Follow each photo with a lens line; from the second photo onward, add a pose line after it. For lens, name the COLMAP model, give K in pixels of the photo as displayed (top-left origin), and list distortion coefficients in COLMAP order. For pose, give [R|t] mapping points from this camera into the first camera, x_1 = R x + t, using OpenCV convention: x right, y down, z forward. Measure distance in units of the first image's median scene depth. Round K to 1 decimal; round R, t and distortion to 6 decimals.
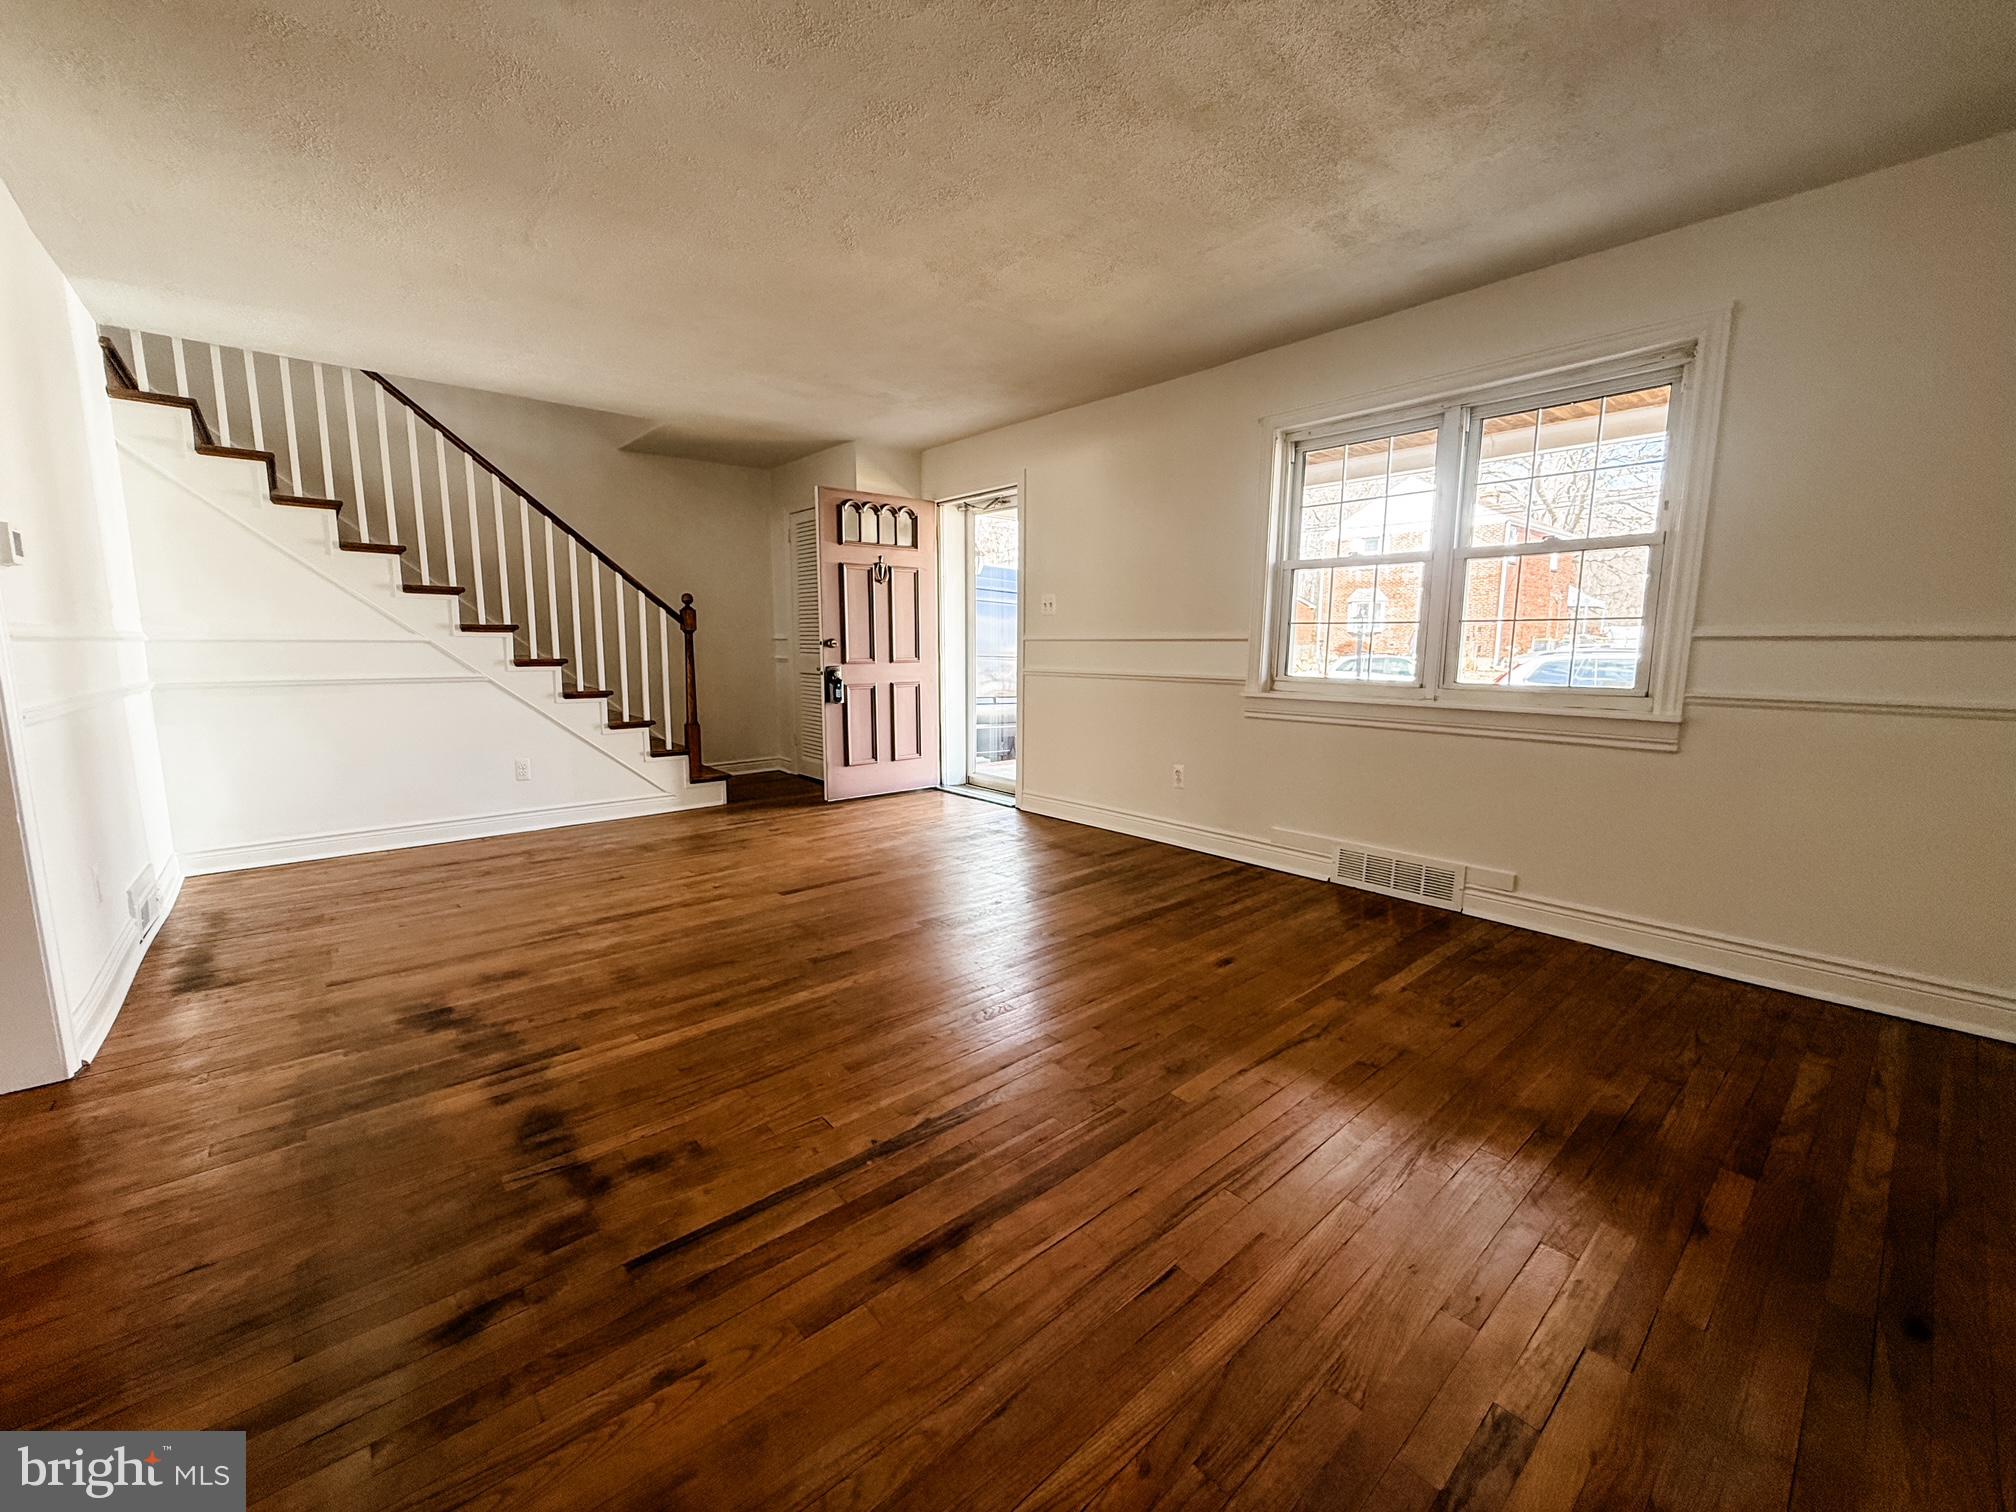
lens RADIAL K [[799.6, 0, 1007.9], [0, 799.6, 760.1], [0, 0, 1]] dist [0.000291, 0.000056]
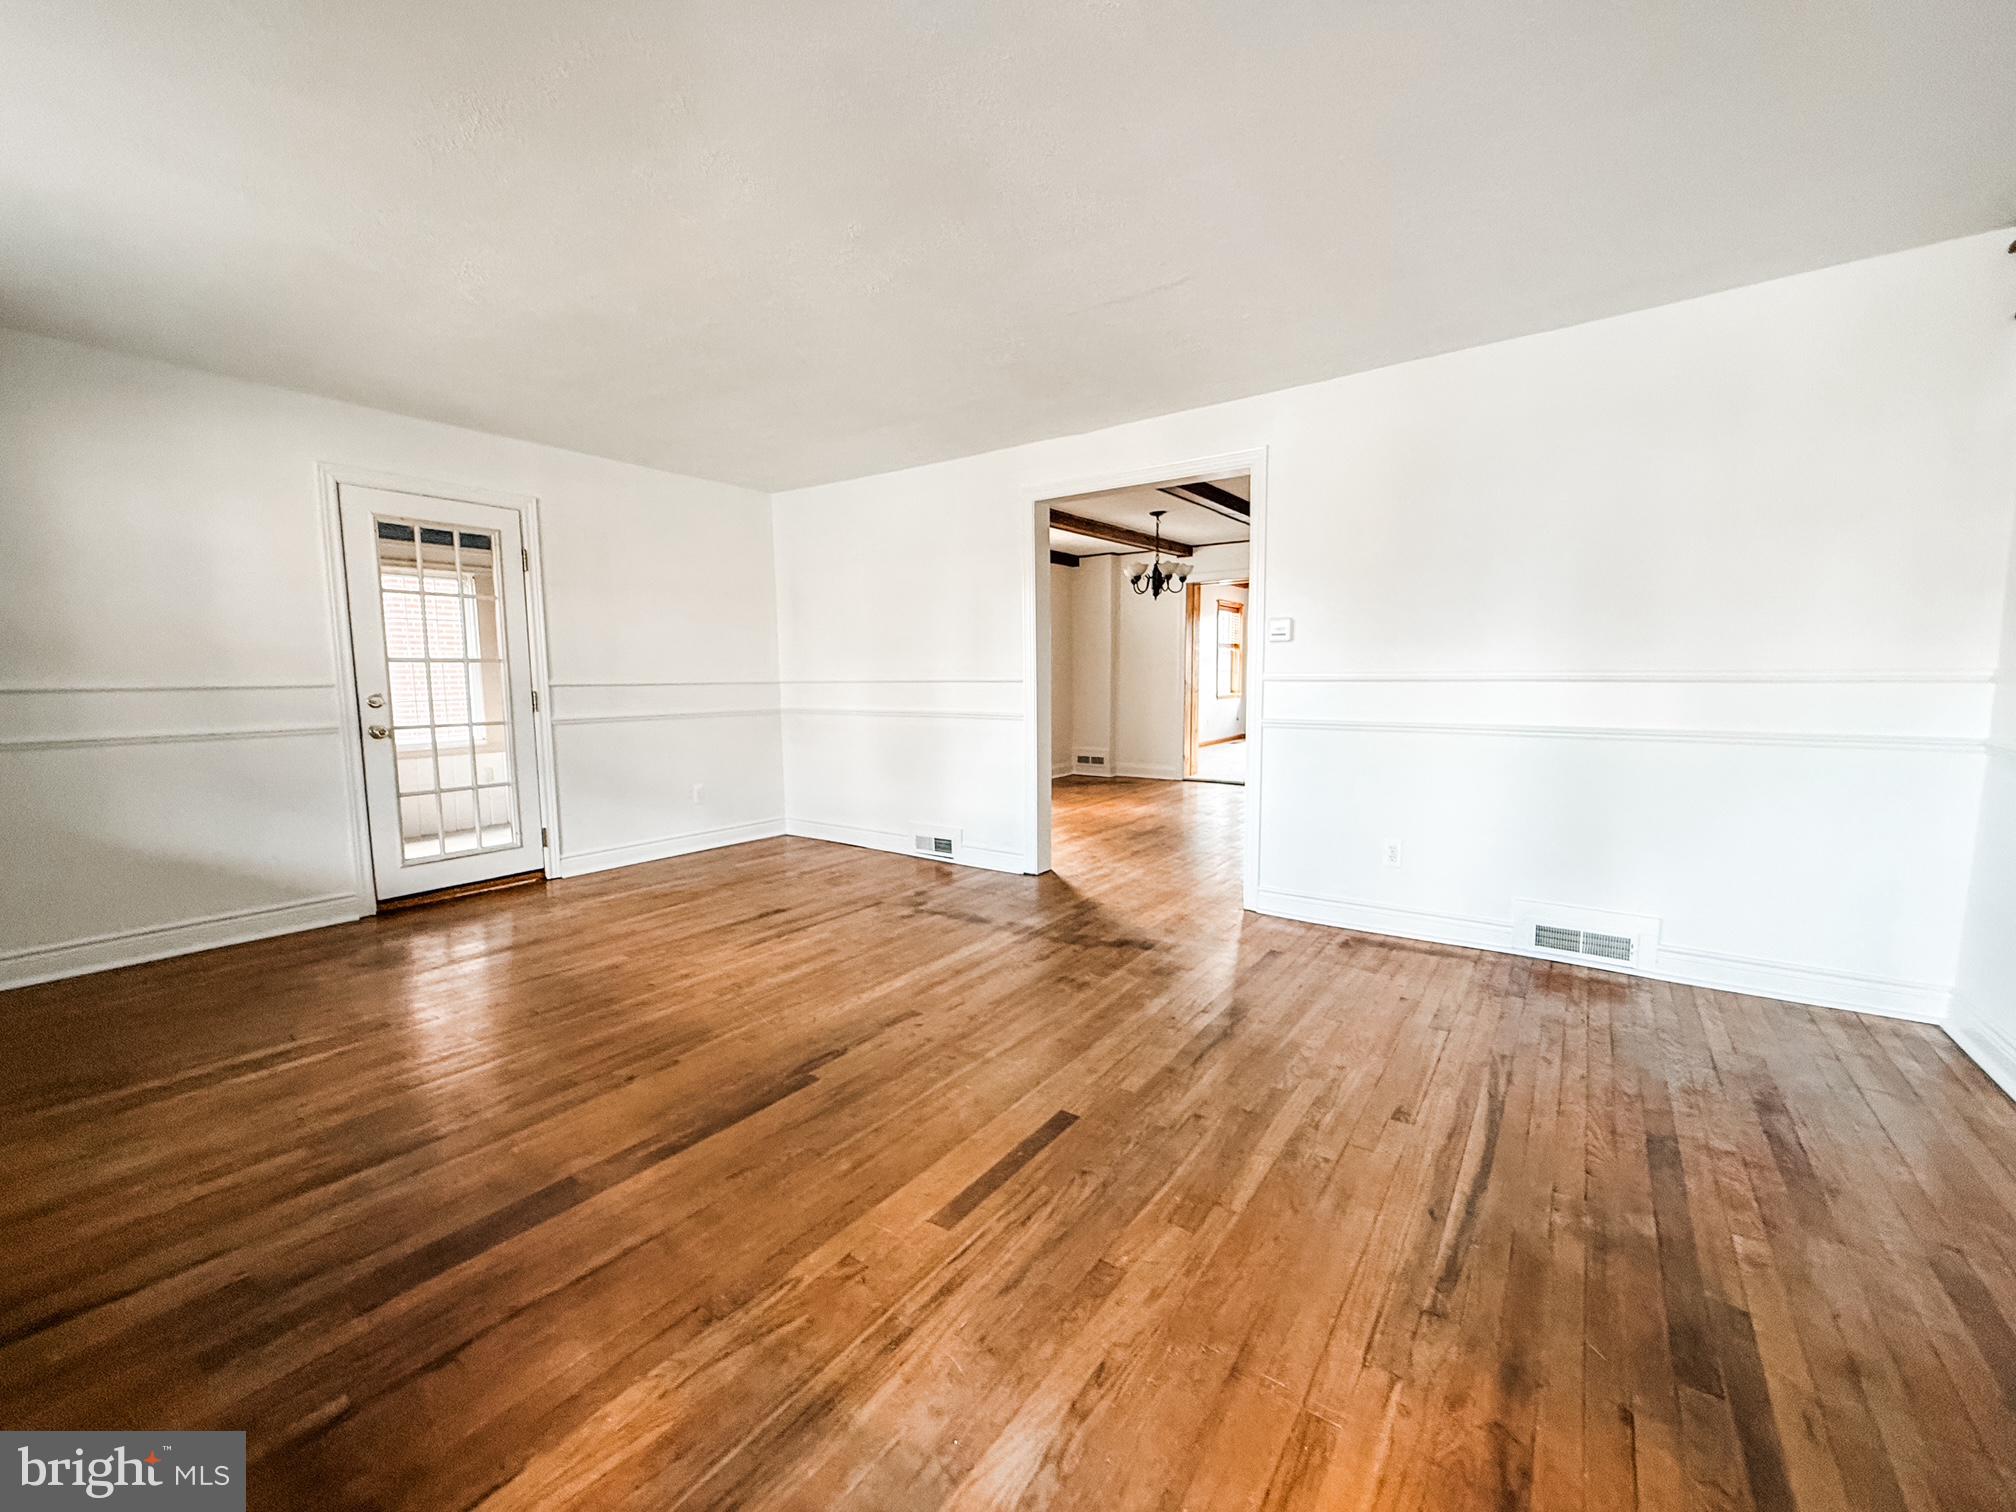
lens RADIAL K [[799.6, 0, 1004.0], [0, 799.6, 750.7], [0, 0, 1]] dist [0.000291, 0.000056]
pose [[-0.974175, 0.027446, -0.224120, -0.129422], [-0.027291, 0.970995, 0.237536, -0.274918], [0.224139, 0.237518, -0.945170, 1.744592]]
